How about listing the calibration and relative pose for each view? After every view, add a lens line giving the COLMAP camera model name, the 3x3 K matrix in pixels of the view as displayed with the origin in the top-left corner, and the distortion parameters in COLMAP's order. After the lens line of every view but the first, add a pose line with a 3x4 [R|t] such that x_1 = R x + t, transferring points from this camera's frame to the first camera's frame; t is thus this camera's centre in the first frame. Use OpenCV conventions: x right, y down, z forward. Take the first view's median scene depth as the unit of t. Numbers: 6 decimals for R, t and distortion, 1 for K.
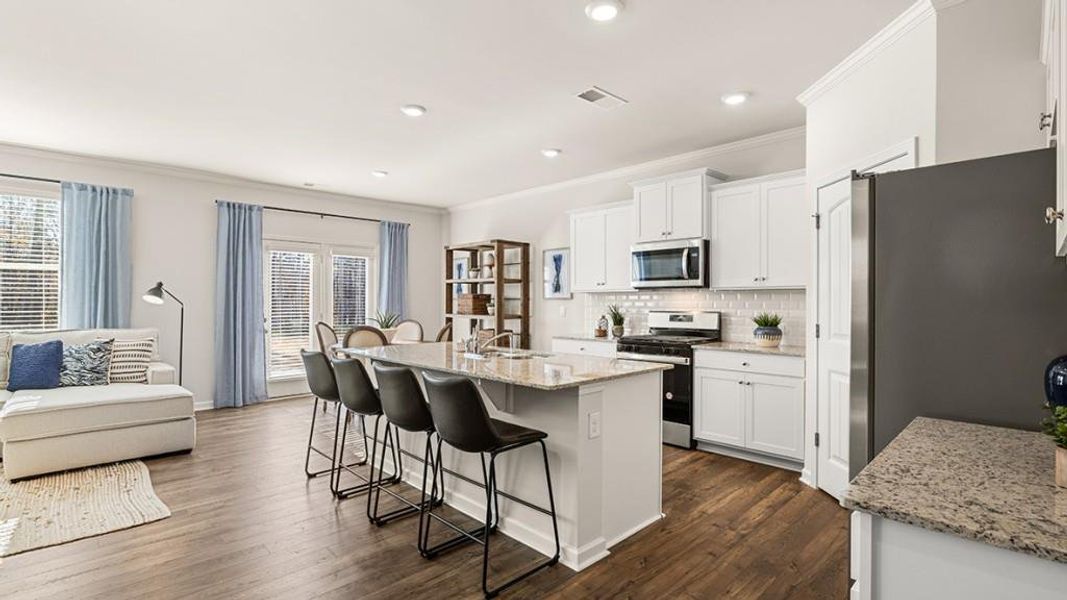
lens RADIAL K [[495.6, 0, 533.5], [0, 495.6, 300.0], [0, 0, 1]] dist [-0.008798, 0.000447]
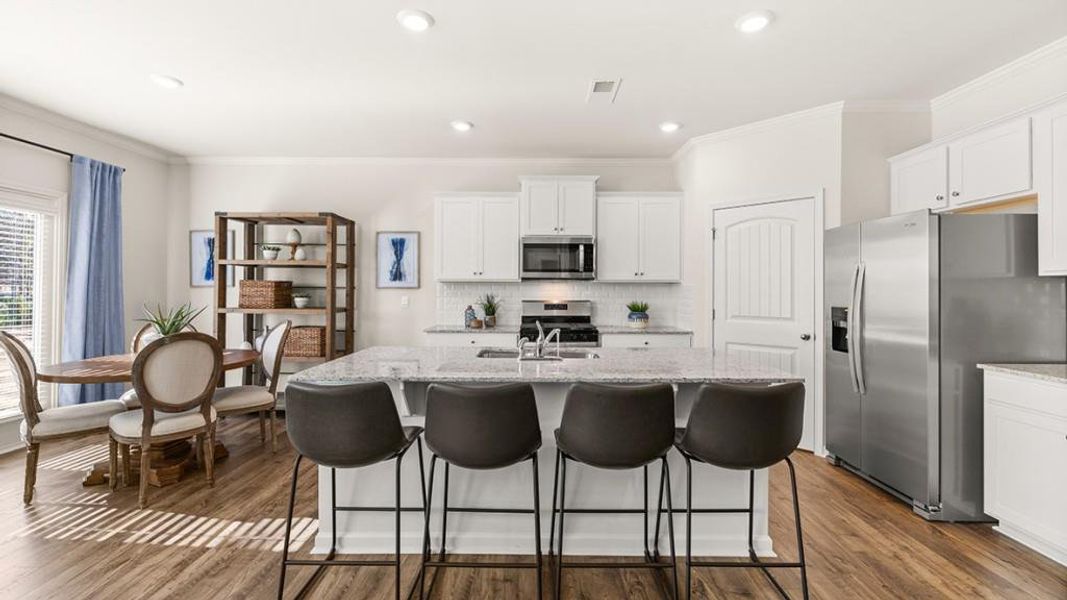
lens RADIAL K [[445.8, 0, 534.0], [0, 445.8, 286.4], [0, 0, 1]] dist [-0.001240, -0.000279]
pose [[0.700335, 0.008471, 0.713764, -0.432422], [-0.005837, 0.999964, -0.006140, -0.002229], [-0.713790, 0.000134, 0.700360, 0.329745]]
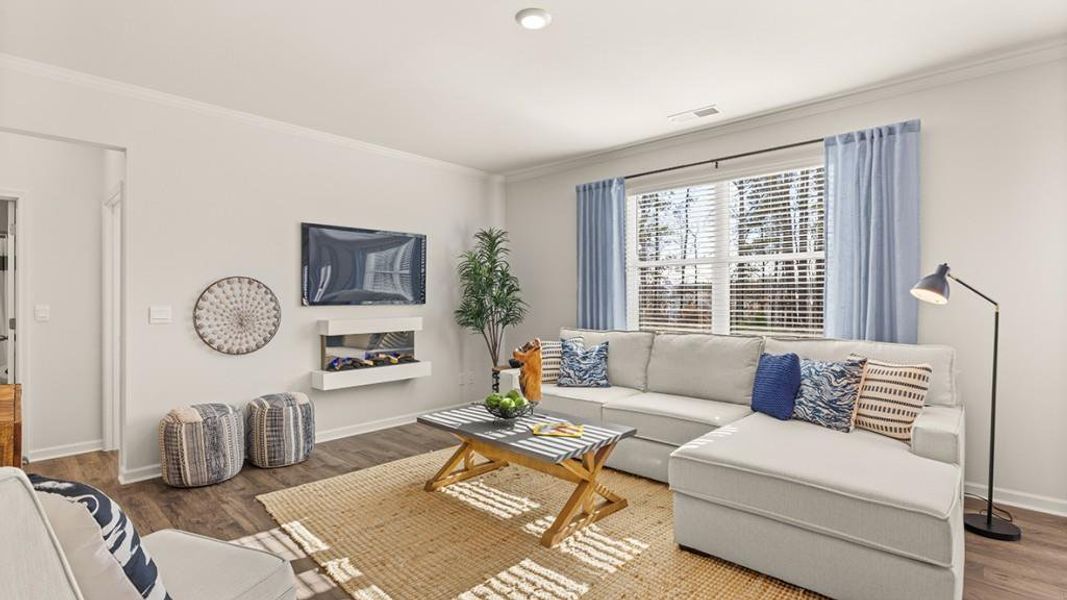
lens RADIAL K [[495.6, 0, 533.5], [0, 495.6, 300.0], [0, 0, 1]] dist [-0.008798, 0.000447]
pose [[0.052105, 0.002714, -0.998638, -0.226403], [0.003906, 0.999988, 0.002922, -0.000318], [0.998634, -0.004053, 0.052094, 0.499919]]
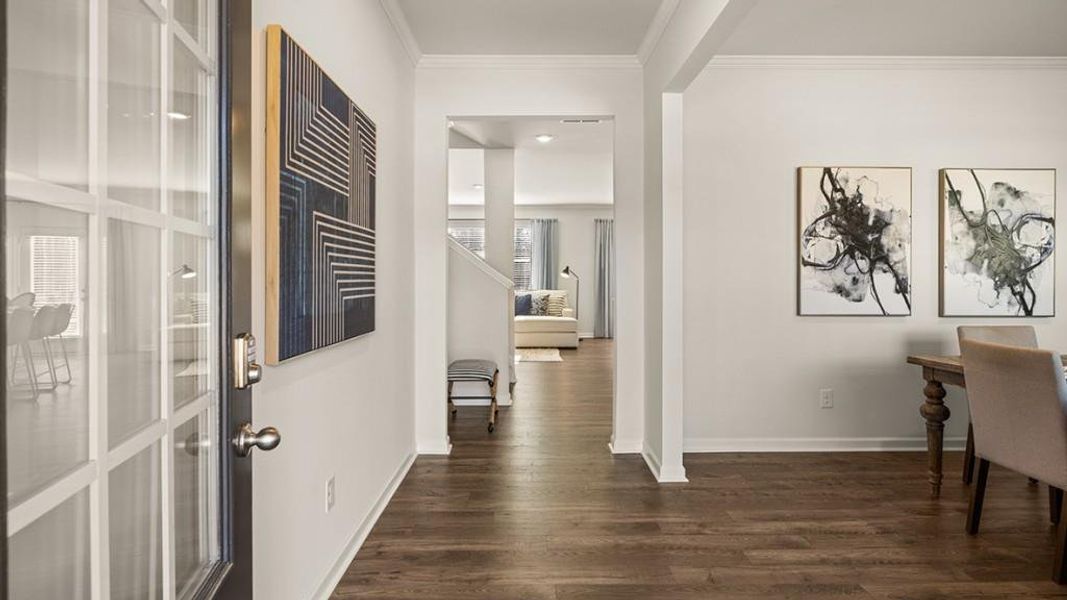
lens RADIAL K [[495.6, 0, 533.5], [0, 495.6, 300.0], [0, 0, 1]] dist [-0.008798, 0.000447]
pose [[0.722900, 0.027382, -0.690410, 0.488299], [0.003136, 0.999074, 0.042907, 0.011582], [0.690945, -0.033183, 0.722145, -0.500196]]
